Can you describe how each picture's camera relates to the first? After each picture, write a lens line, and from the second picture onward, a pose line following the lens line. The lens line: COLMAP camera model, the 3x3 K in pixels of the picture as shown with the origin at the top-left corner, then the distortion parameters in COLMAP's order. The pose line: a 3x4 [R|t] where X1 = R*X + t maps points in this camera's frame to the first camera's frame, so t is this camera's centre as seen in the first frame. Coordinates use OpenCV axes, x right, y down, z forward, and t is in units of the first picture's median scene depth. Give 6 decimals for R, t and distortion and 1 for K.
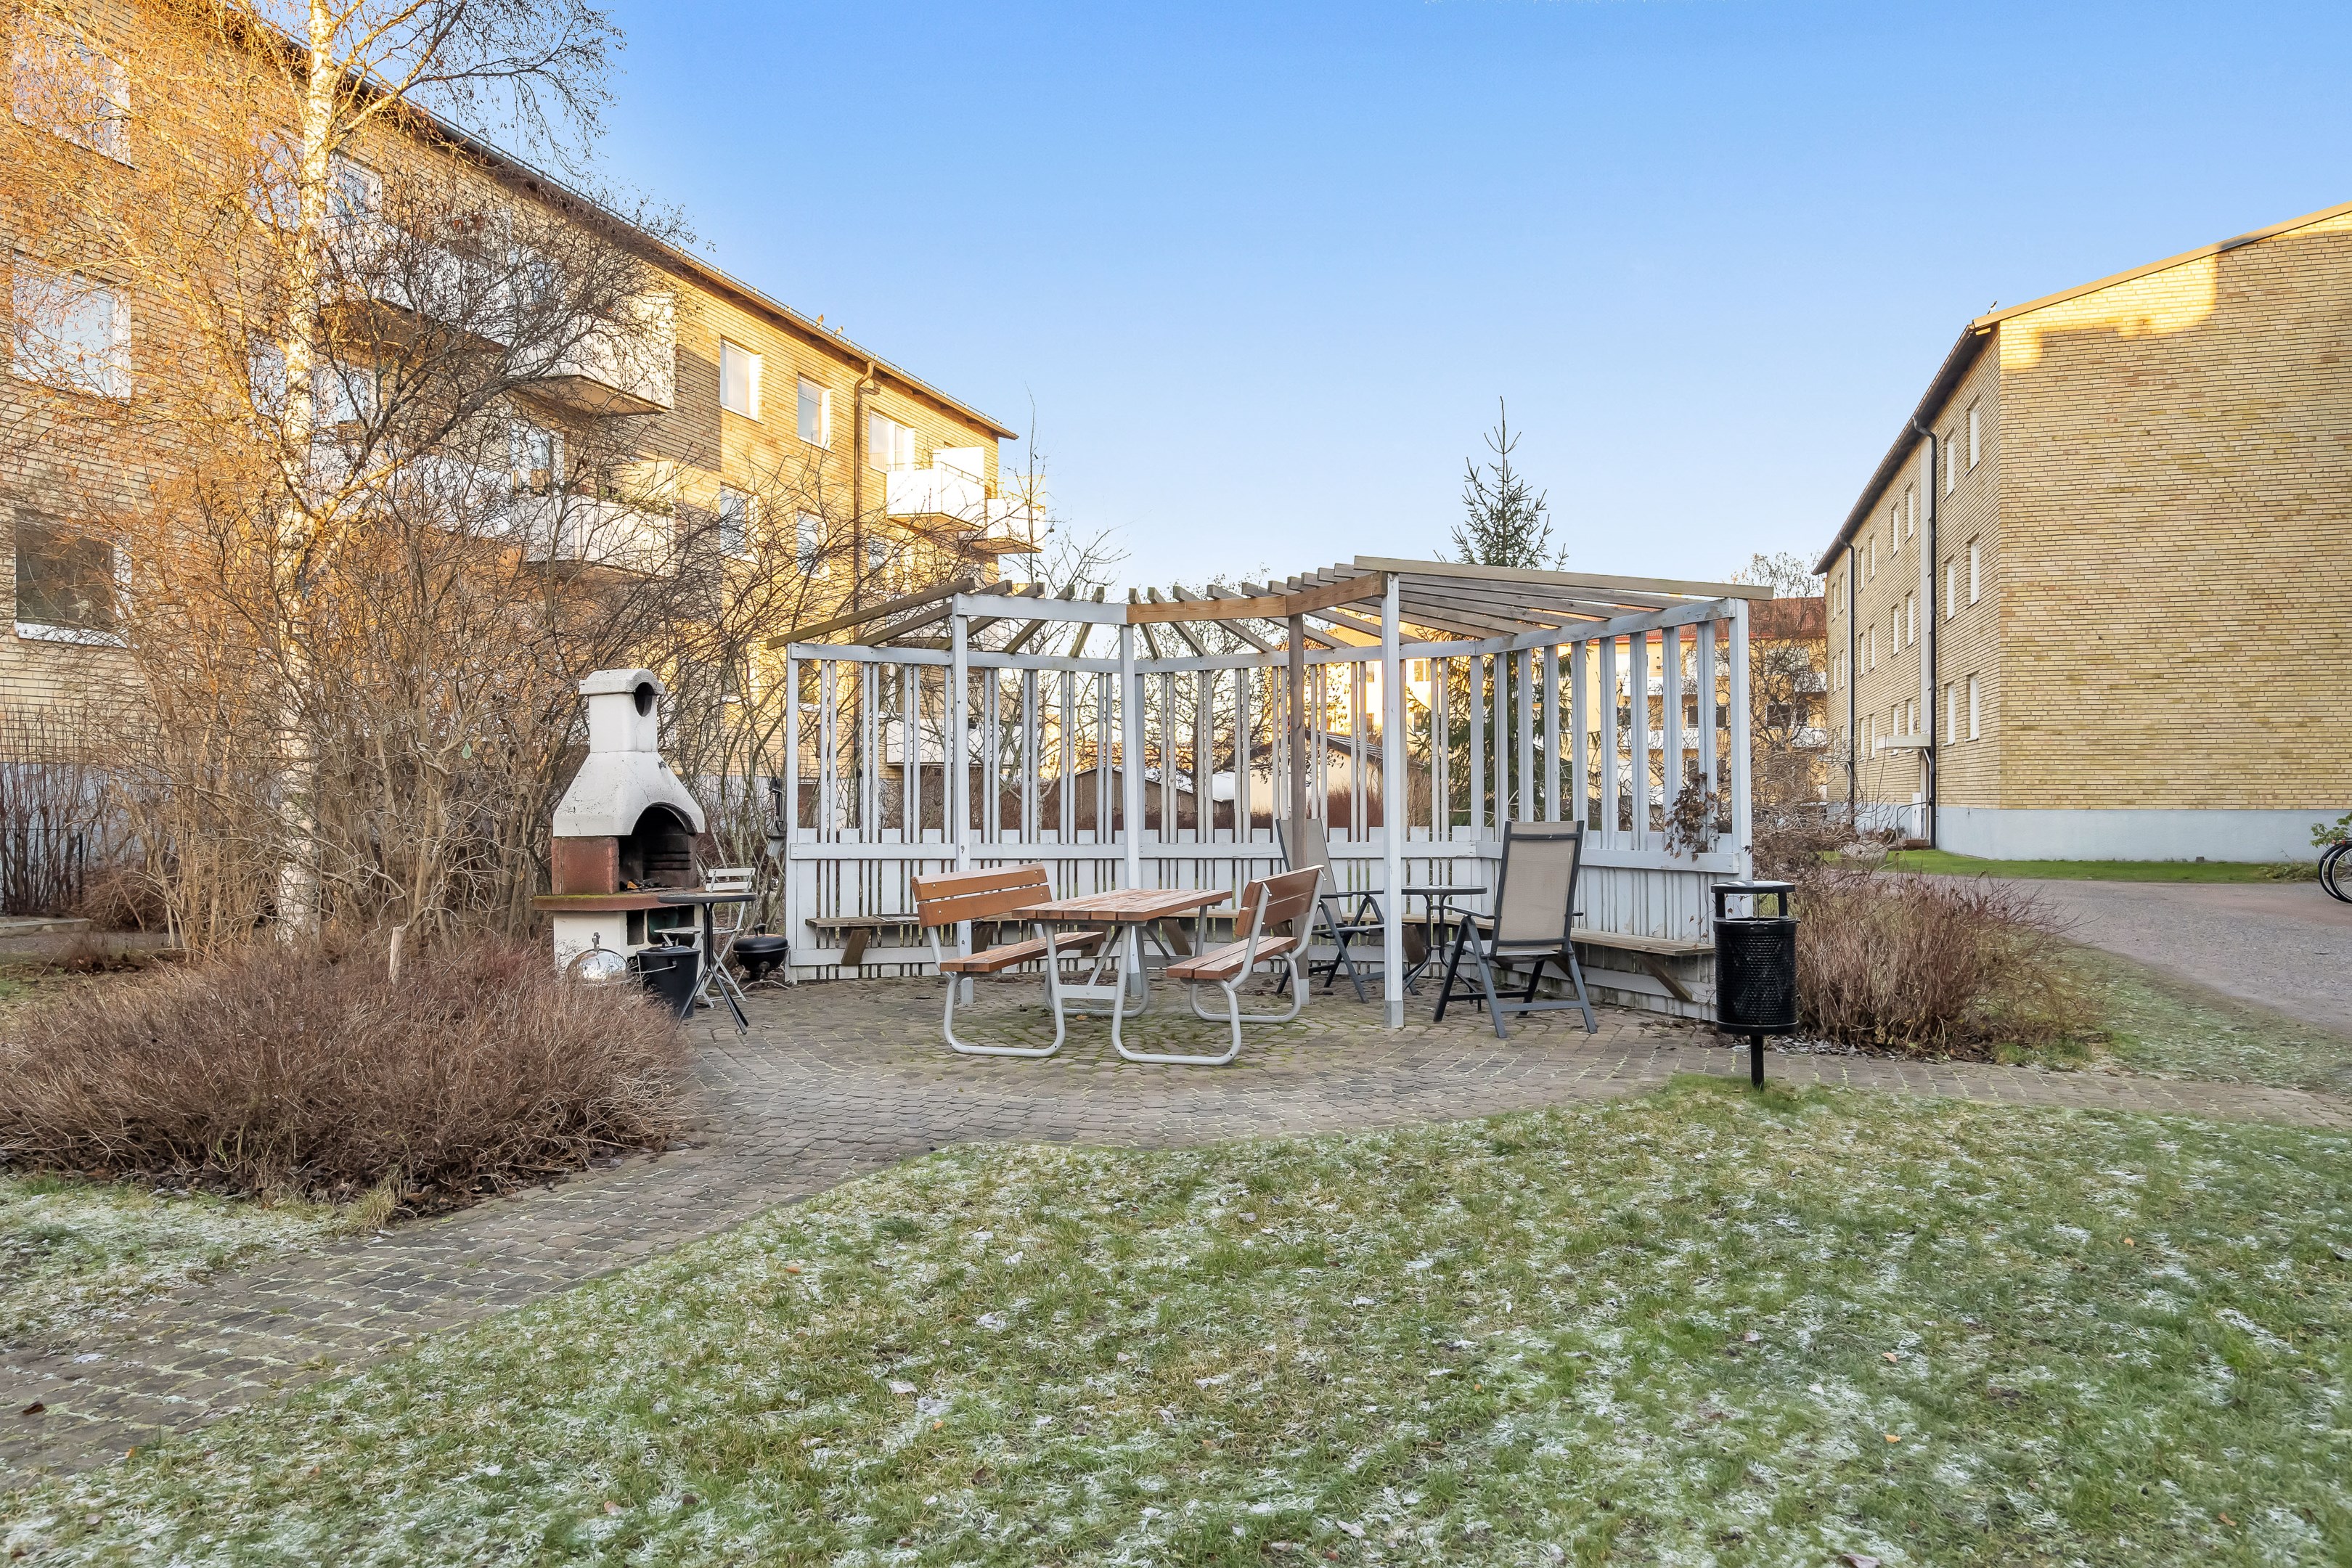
lens RADIAL K [[1613.8, 0, 1174.9], [0, 1613.8, 762.7], [0, 0, 1]] dist [-0.014357, 0.001019]
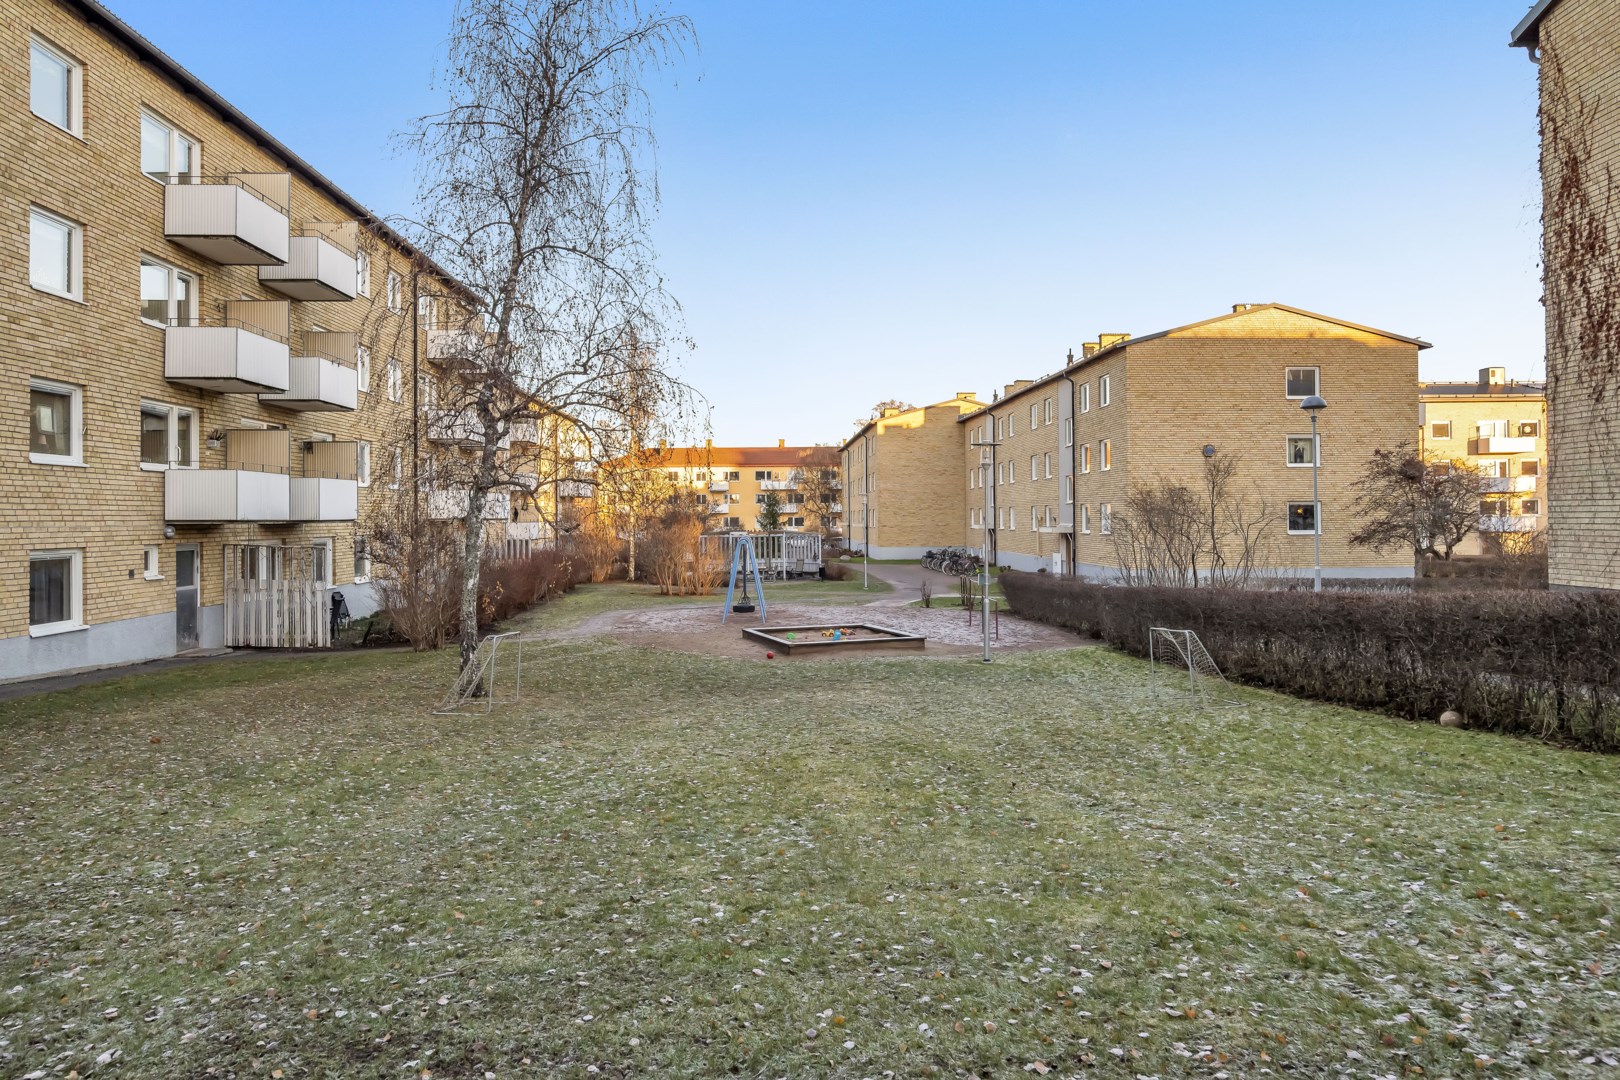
lens RADIAL K [[1111.5, 0, 809.3], [0, 1111.5, 525.3], [0, 0, 1]] dist [-0.014357, 0.001019]
pose [[0.940584, -0.021304, 0.338892, -0.577618], [0.014453, 0.999637, 0.022729, -0.091520], [-0.339253, -0.016480, 0.940551, -1.537188]]
